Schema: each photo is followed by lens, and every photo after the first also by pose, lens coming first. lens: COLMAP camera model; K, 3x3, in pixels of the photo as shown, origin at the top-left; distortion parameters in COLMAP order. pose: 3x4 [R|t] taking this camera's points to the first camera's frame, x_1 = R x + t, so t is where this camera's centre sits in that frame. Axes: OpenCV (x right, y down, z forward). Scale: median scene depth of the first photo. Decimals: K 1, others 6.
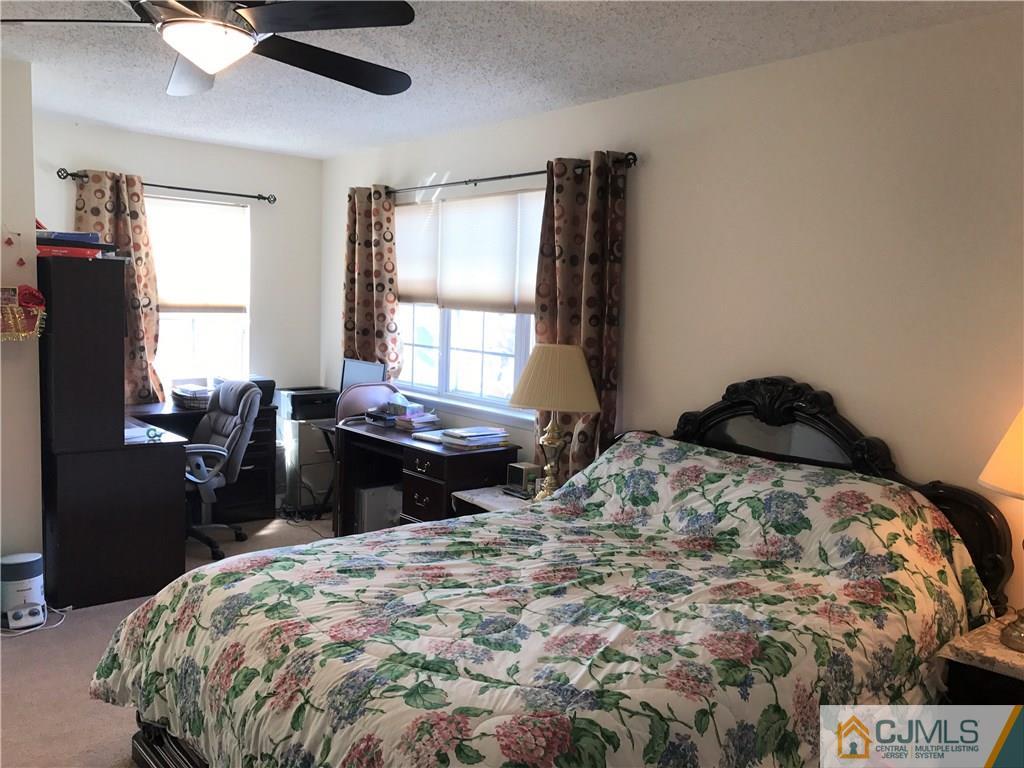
lens RADIAL K [[850.0, 0, 509.3], [0, 850.0, 383.2], [0, 0, 1]] dist [0.012150, -0.010322]
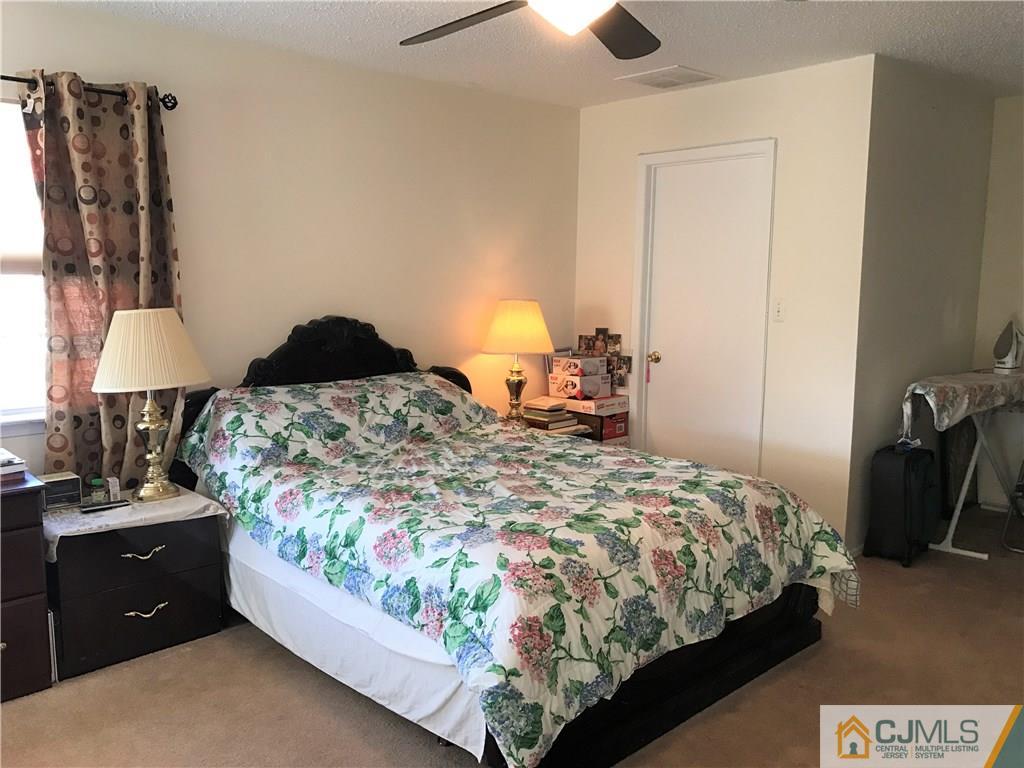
lens RADIAL K [[850.0, 0, 509.0], [0, 850.0, 382.2], [0, 0, 1]] dist [0.012150, -0.010322]
pose [[-0.052490, -0.166522, 0.984640, -1.274048], [0.094988, 0.980696, 0.170918, -0.135039], [-0.994094, 0.102501, -0.035659, 1.069605]]
